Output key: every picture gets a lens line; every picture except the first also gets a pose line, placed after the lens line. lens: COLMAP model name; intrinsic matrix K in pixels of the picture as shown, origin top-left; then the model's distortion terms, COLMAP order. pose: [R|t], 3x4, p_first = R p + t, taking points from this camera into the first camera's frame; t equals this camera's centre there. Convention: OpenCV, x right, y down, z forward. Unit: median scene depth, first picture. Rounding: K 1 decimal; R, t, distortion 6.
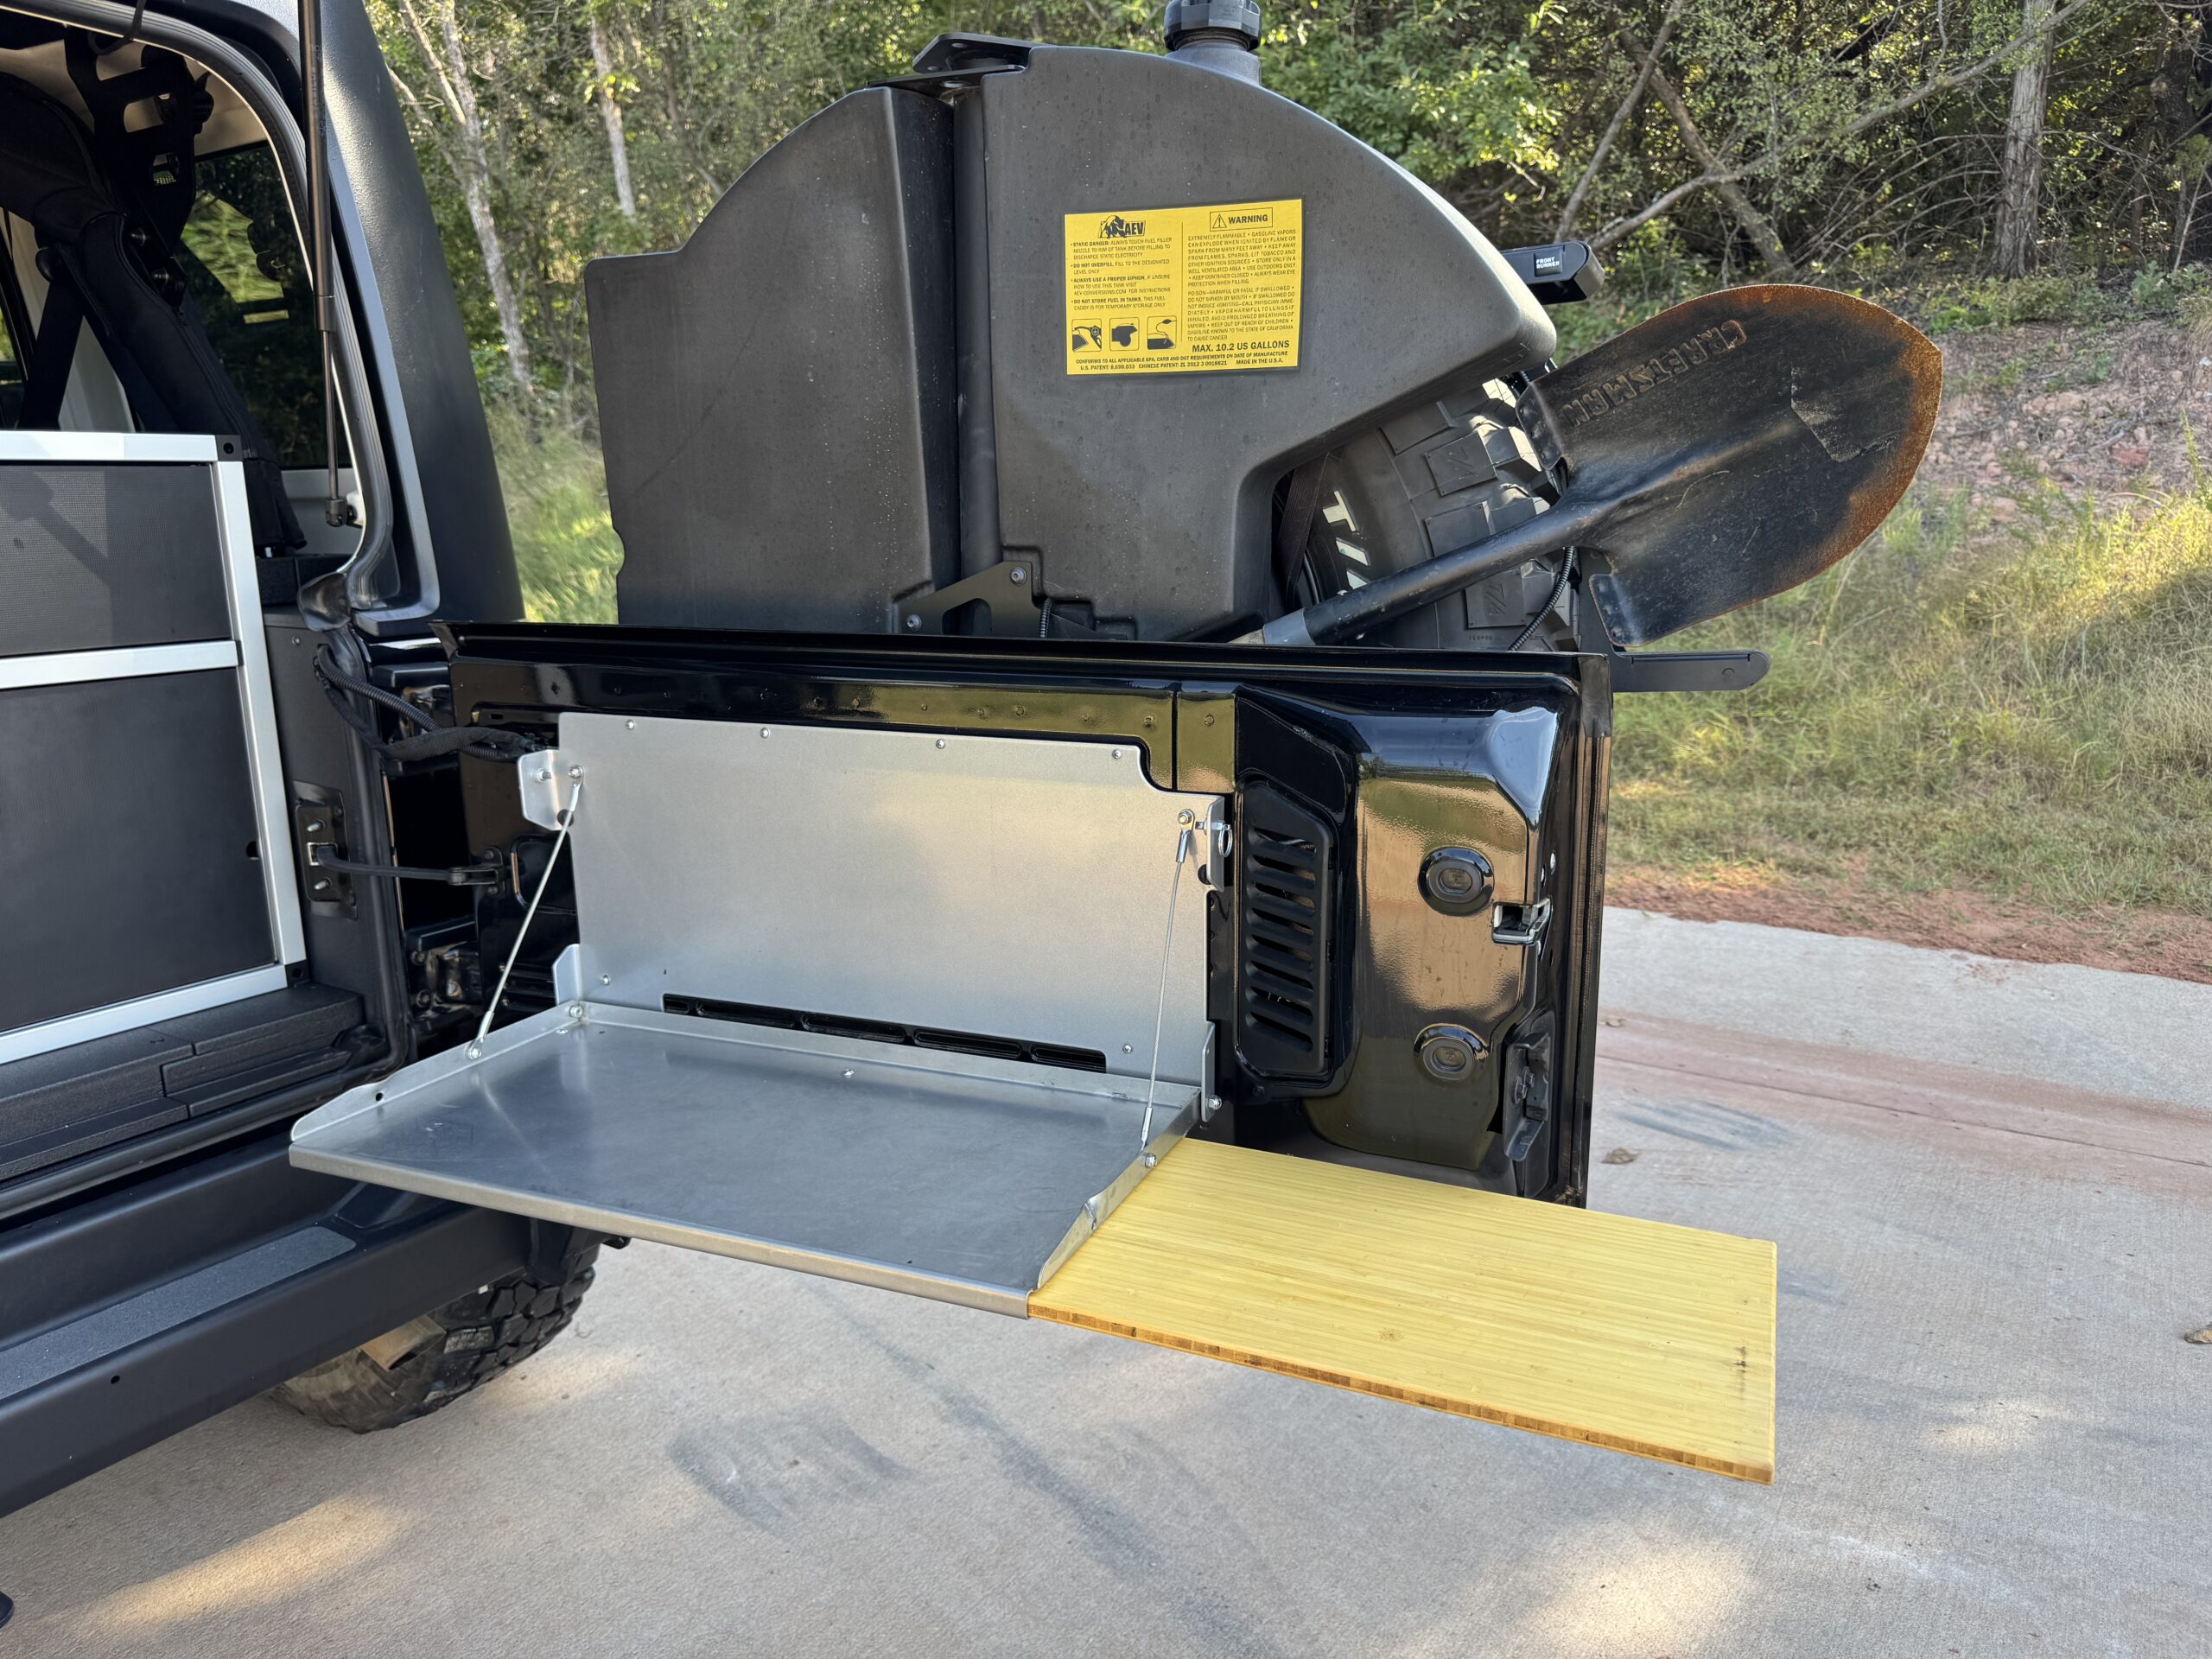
lens RADIAL K [[1575.1, 0, 1100.4], [0, 1575.1, 826.5], [0, 0, 1]] dist [0.019641, -0.023479]
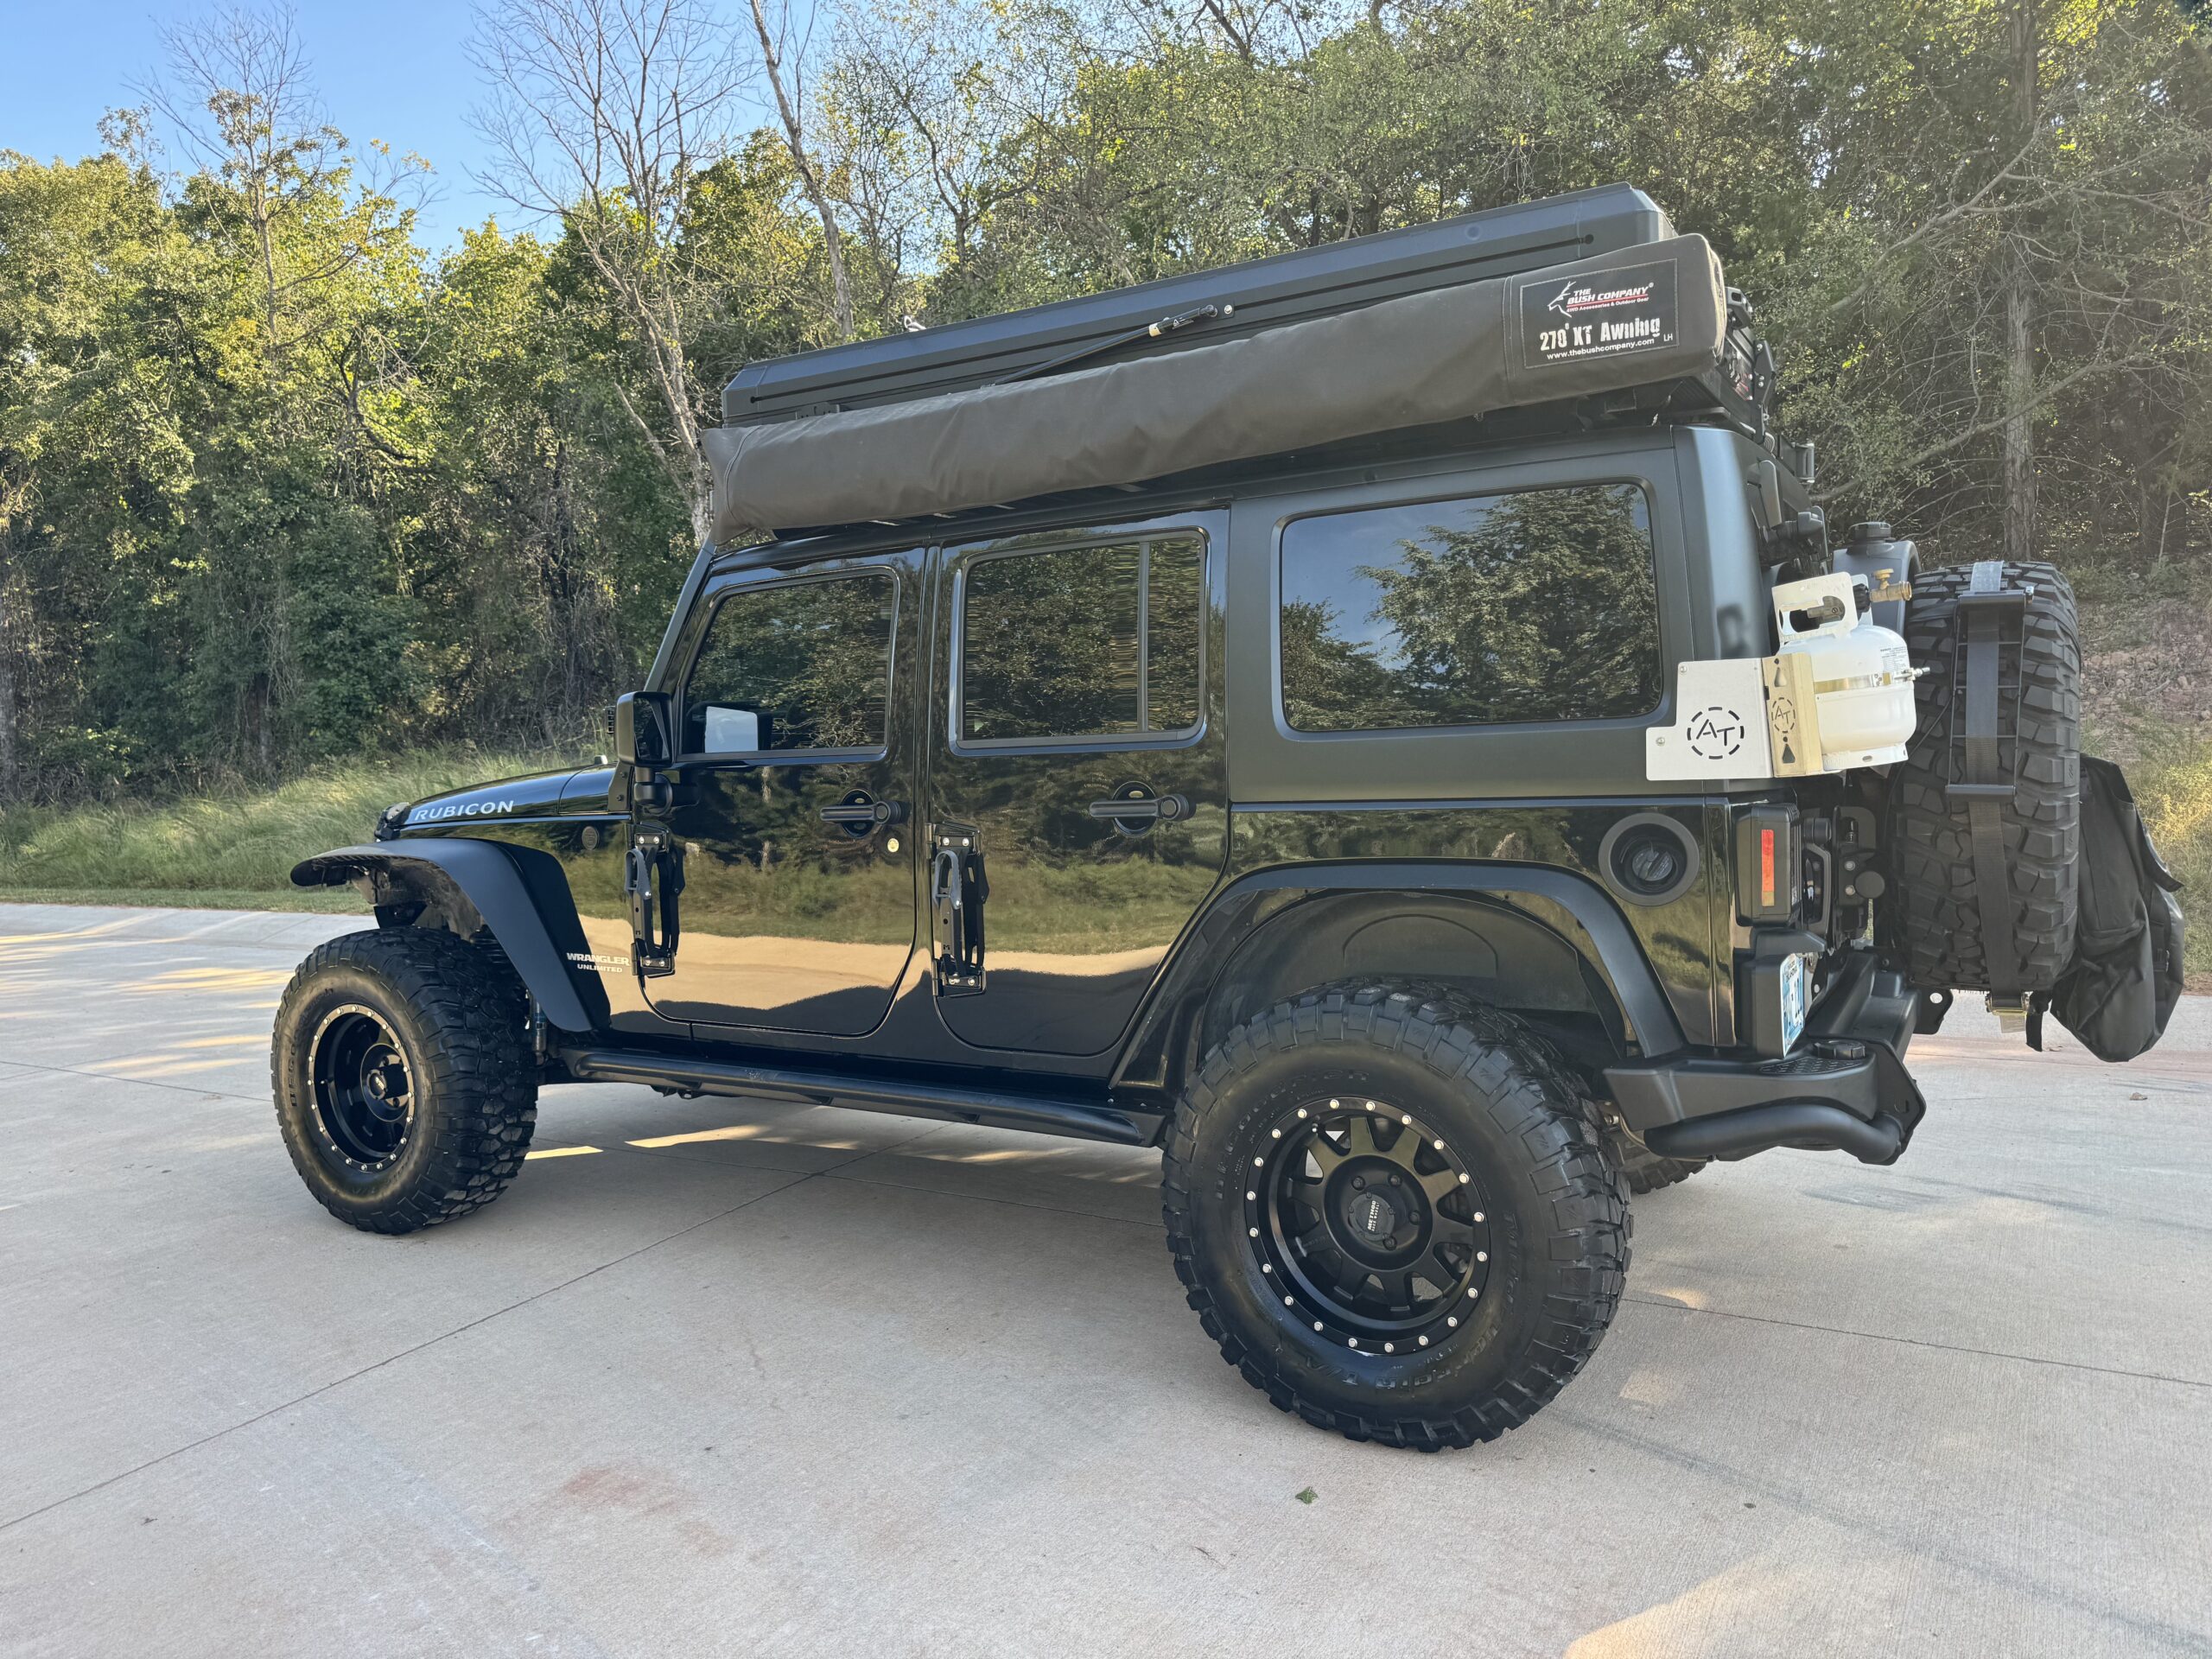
lens RADIAL K [[1575.1, 0, 1100.3], [0, 1575.1, 812.9], [0, 0, 1]] dist [0.019641, -0.023479]
pose [[0.998474, -0.025146, 0.049165, -1.686342], [0.033333, 0.984265, -0.173528, 0.328980], [-0.044028, 0.174902, 0.983601, -1.330503]]
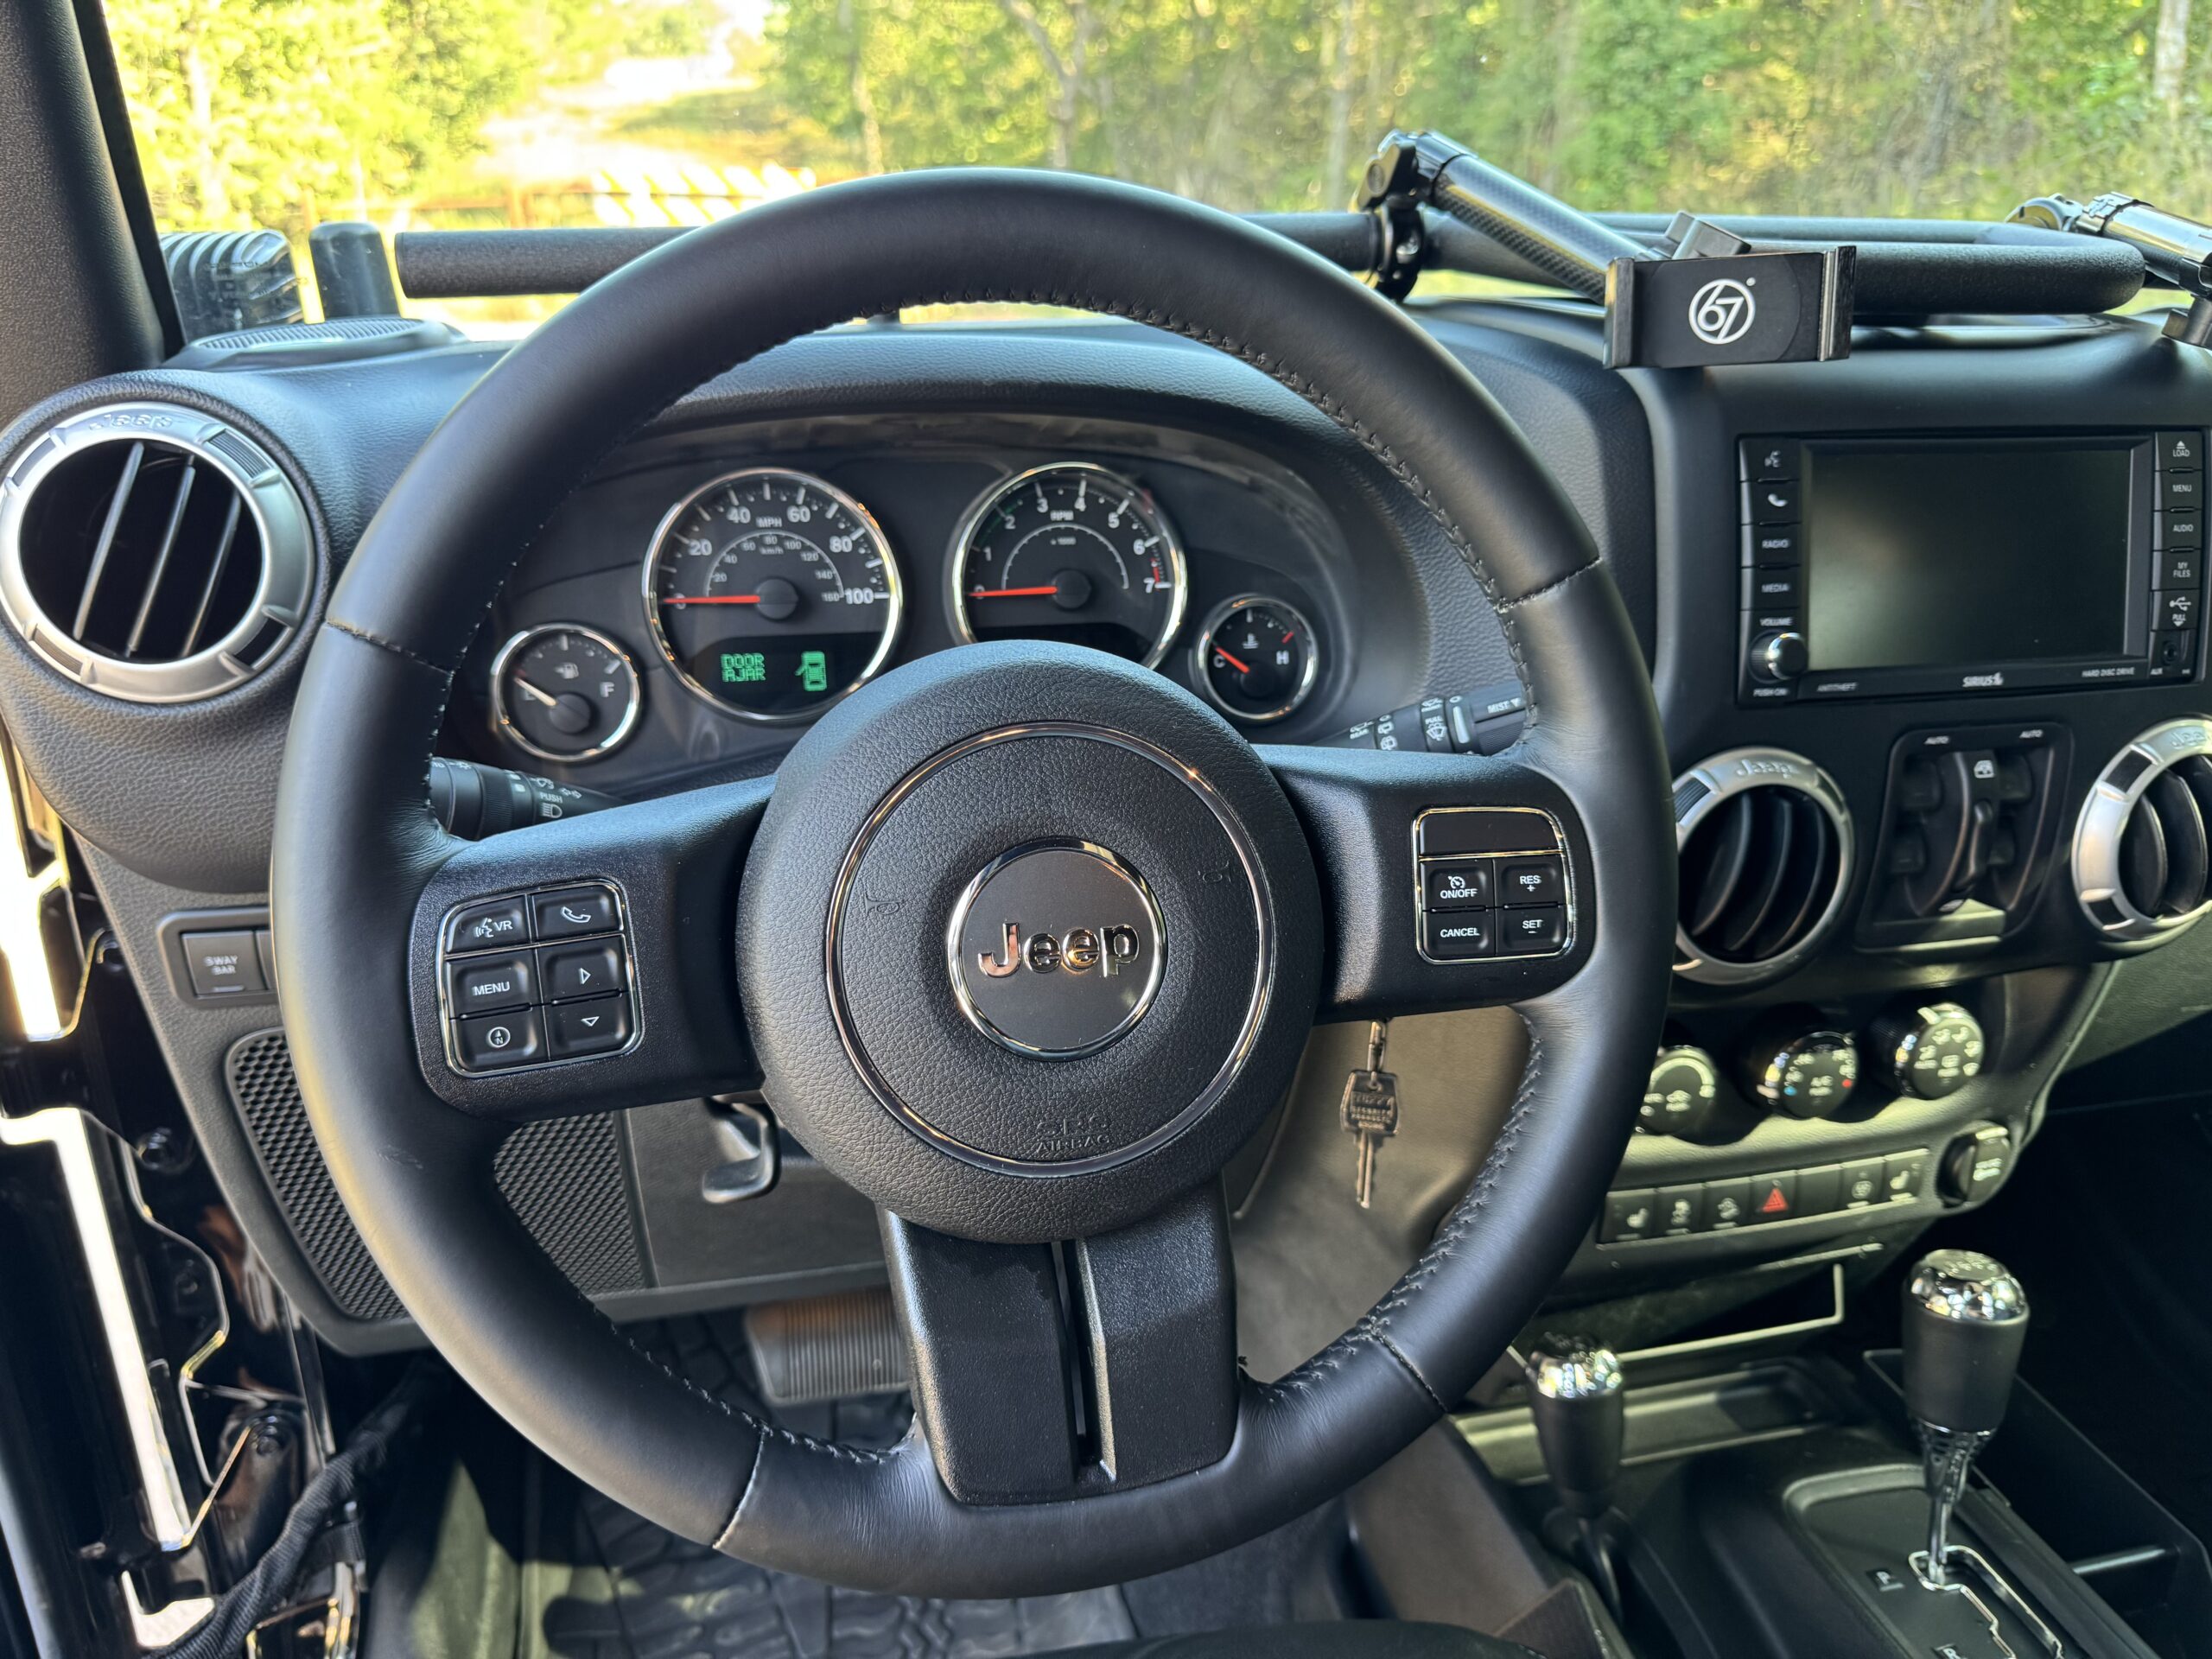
lens RADIAL K [[1575.1, 0, 1096.9], [0, 1575.1, 842.1], [0, 0, 1]] dist [0.019641, -0.023479]
pose [[0.723661, 0.281354, -0.630202, -1.746989], [-0.179796, 0.958455, 0.221443, -0.266822], [0.666324, -0.046942, 0.744183, 1.068902]]
